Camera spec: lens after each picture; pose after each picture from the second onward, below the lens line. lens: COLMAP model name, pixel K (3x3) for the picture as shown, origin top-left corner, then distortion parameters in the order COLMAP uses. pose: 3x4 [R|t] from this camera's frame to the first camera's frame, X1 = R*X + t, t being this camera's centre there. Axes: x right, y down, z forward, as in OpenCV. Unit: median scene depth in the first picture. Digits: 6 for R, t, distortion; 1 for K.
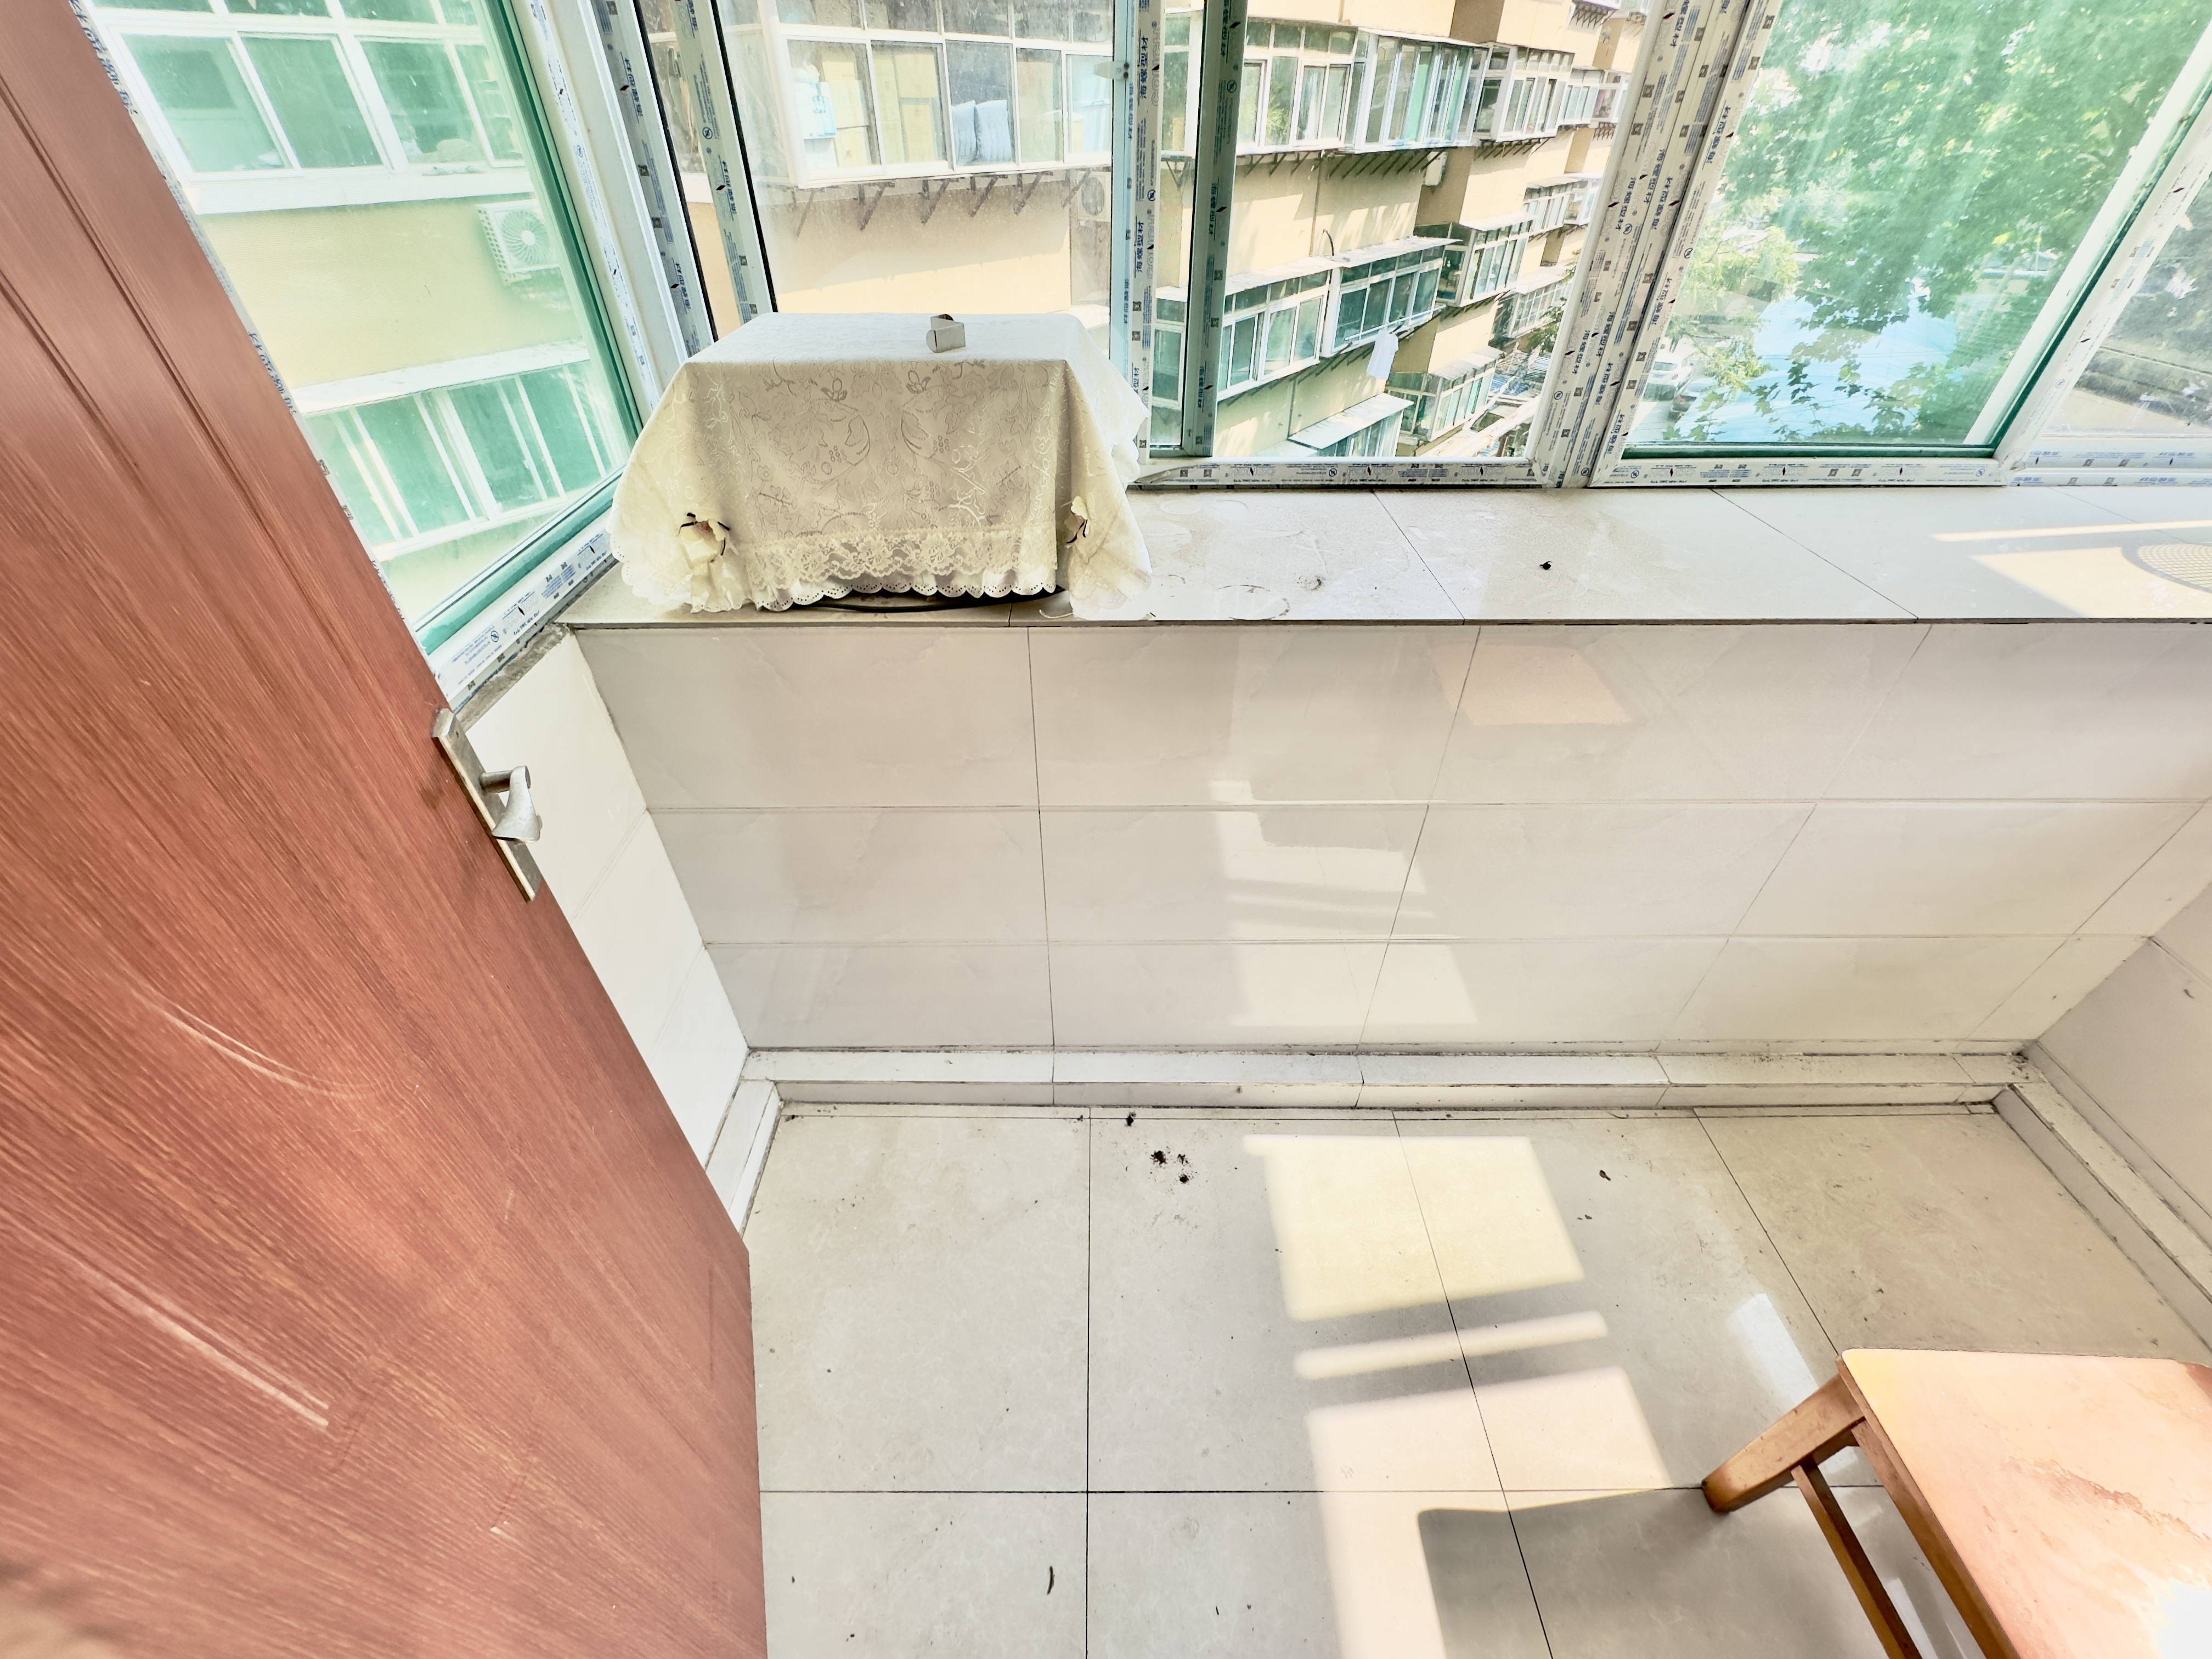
lens RADIAL K [[884.0, 0, 1107.2], [0, 884.0, 827.4], [0, 0, 1]] dist [-0.001685, 0.000164]
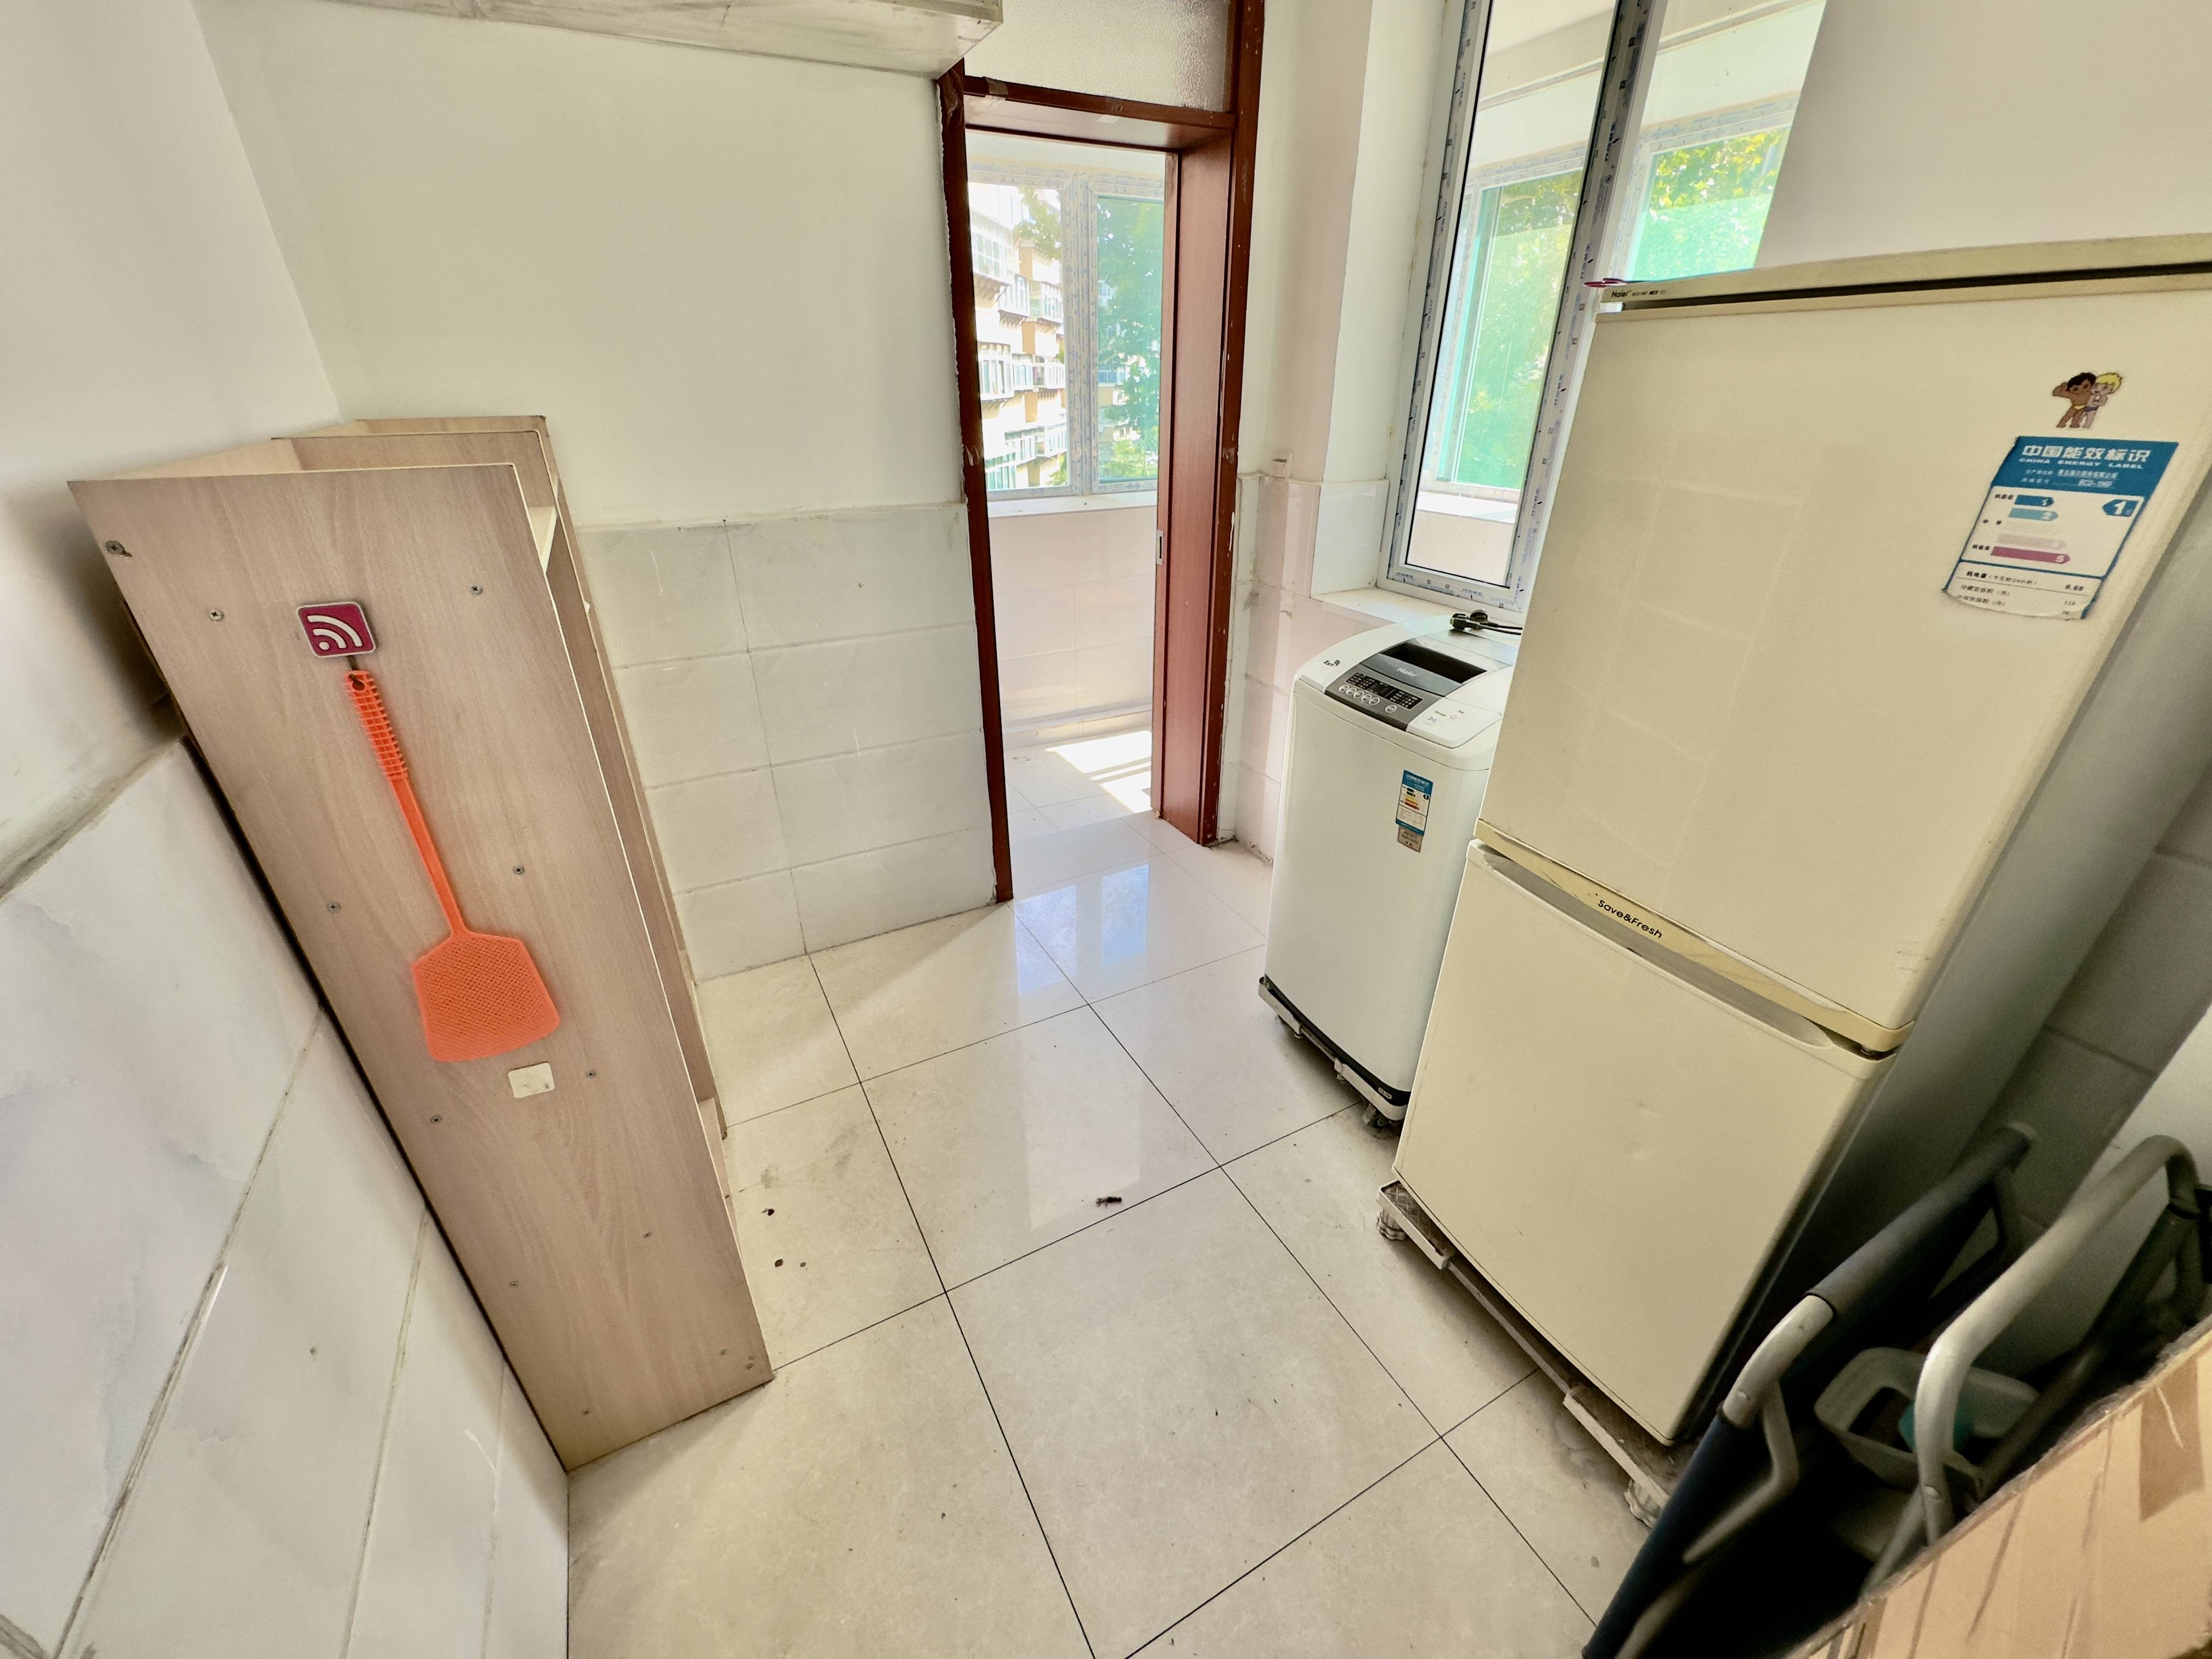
lens RADIAL K [[884.0, 0, 1107.2], [0, 884.0, 827.4], [0, 0, 1]] dist [-0.001685, 0.000164]
pose [[0.885875, -0.217767, 0.409639, -0.058594], [0.300195, 0.942284, -0.148270, 0.076100], [-0.353708, 0.254320, 0.900118, -0.094552]]
